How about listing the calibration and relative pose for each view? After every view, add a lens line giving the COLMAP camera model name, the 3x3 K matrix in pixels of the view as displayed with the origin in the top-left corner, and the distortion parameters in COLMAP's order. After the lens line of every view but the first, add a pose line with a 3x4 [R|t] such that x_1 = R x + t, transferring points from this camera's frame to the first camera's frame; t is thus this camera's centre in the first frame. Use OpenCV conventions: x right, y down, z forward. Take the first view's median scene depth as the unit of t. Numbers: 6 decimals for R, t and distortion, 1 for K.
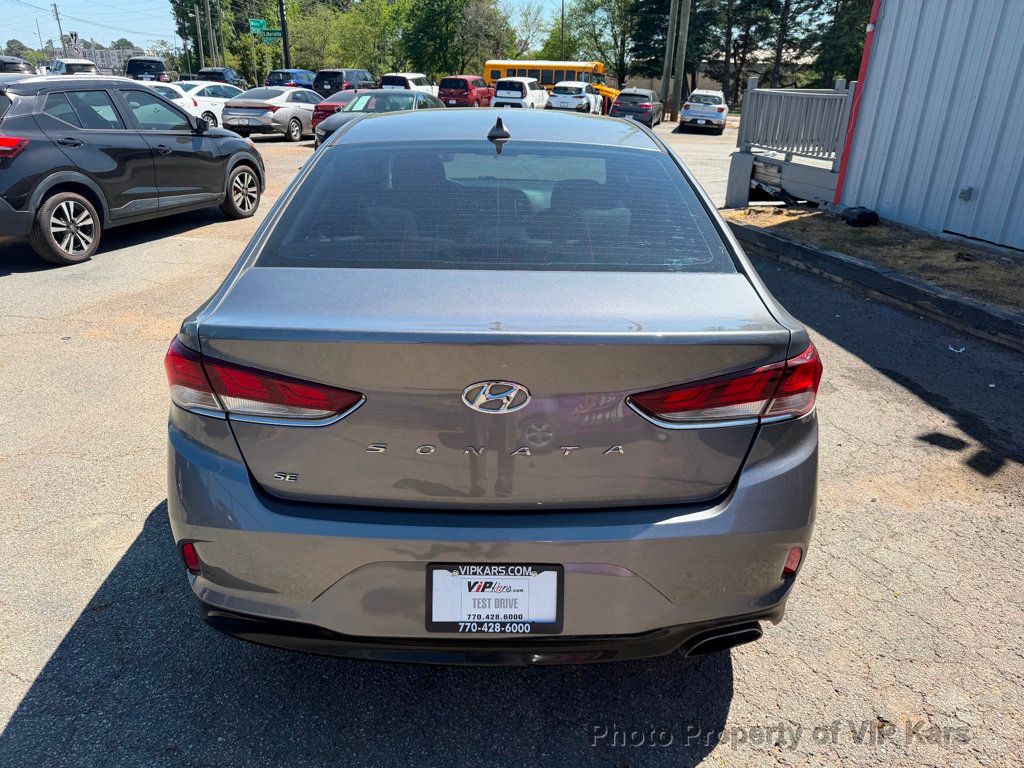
lens RADIAL K [[731.8, 0, 511.5], [0, 731.8, 392.3], [0, 0, 1]] dist [0.021374, -0.022464]
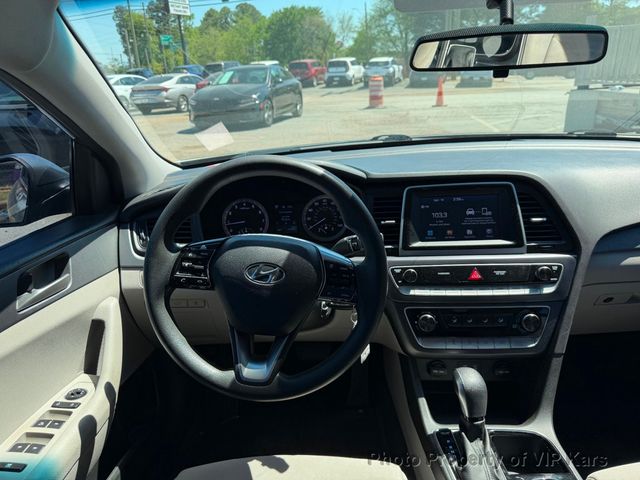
lens RADIAL K [[457.4, 0, 321.4], [0, 457.4, 247.7], [0, 0, 1]] dist [0.021374, -0.022464]
pose [[0.997219, -0.057120, -0.047865, -0.016558], [0.055740, 0.998004, -0.029689, -0.055221], [0.049465, 0.026939, 0.998412, 0.178942]]
